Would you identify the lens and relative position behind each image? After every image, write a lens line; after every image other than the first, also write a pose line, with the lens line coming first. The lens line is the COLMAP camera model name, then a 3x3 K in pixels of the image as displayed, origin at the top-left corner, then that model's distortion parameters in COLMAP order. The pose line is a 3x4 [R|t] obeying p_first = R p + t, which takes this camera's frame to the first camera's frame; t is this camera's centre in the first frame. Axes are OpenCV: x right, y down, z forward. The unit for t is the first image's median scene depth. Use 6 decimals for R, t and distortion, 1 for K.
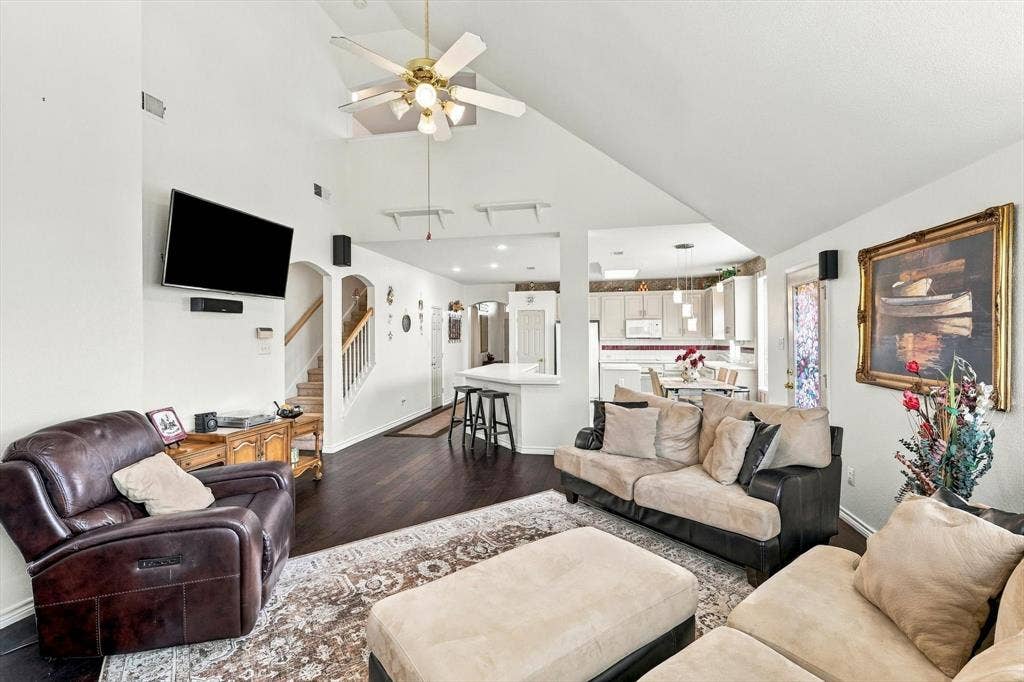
lens RADIAL K [[447.5, 0, 512.0], [0, 447.5, 341.0], [0, 0, 1]] dist [0.003405, -0.000061]
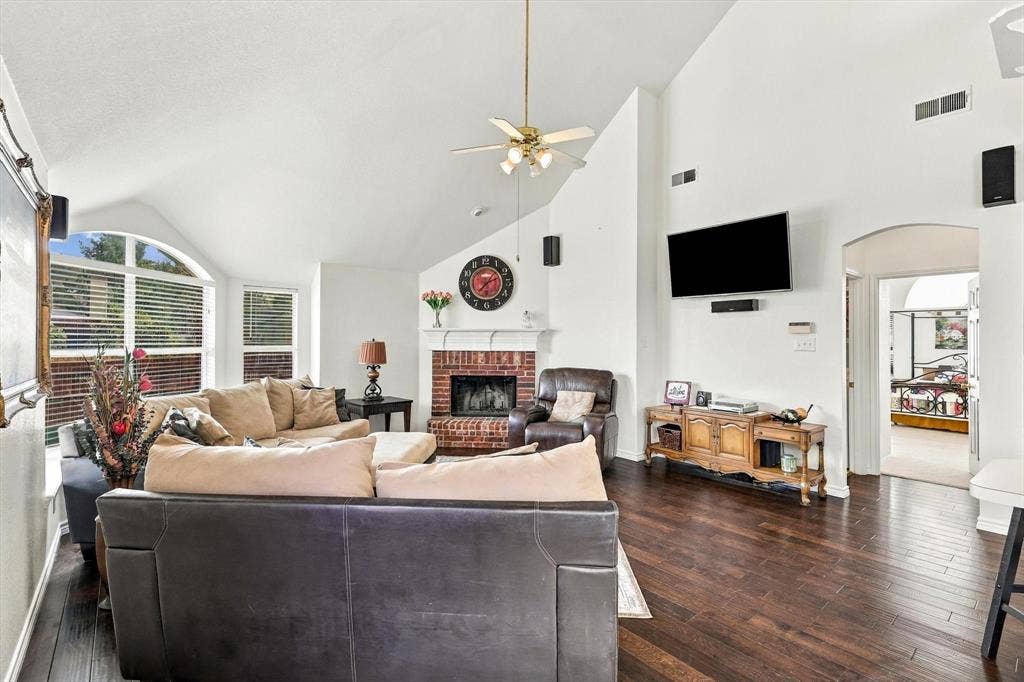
lens RADIAL K [[460.8, 0, 512.9], [0, 460.8, 338.9], [0, 0, 1]] dist [0.003429, 0.000233]
pose [[-0.612670, -0.003869, -0.790330, 0.343837], [-0.013257, 0.999898, 0.005383, 0.005234], [0.790228, 0.013775, -0.612658, 0.660509]]
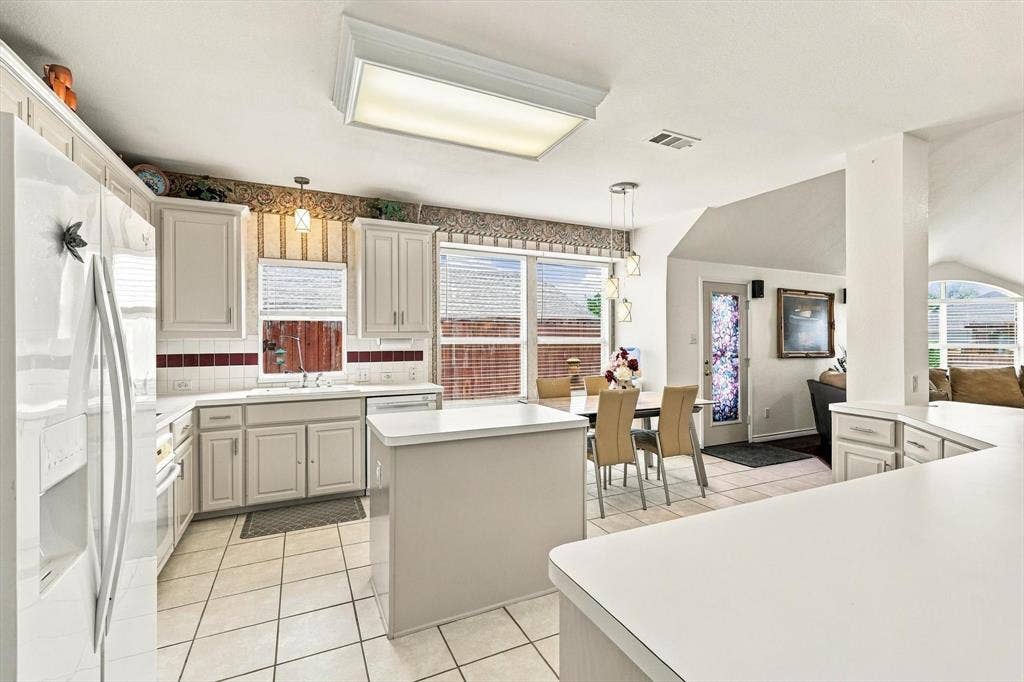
lens RADIAL K [[460.8, 0, 512.9], [0, 460.8, 338.9], [0, 0, 1]] dist [0.003429, 0.000233]
pose [[-0.606971, 0.002632, 0.794720, -0.036761], [0.011507, 0.999919, 0.005477, -0.002366], [-0.794641, 0.012469, -0.606952, 1.289101]]
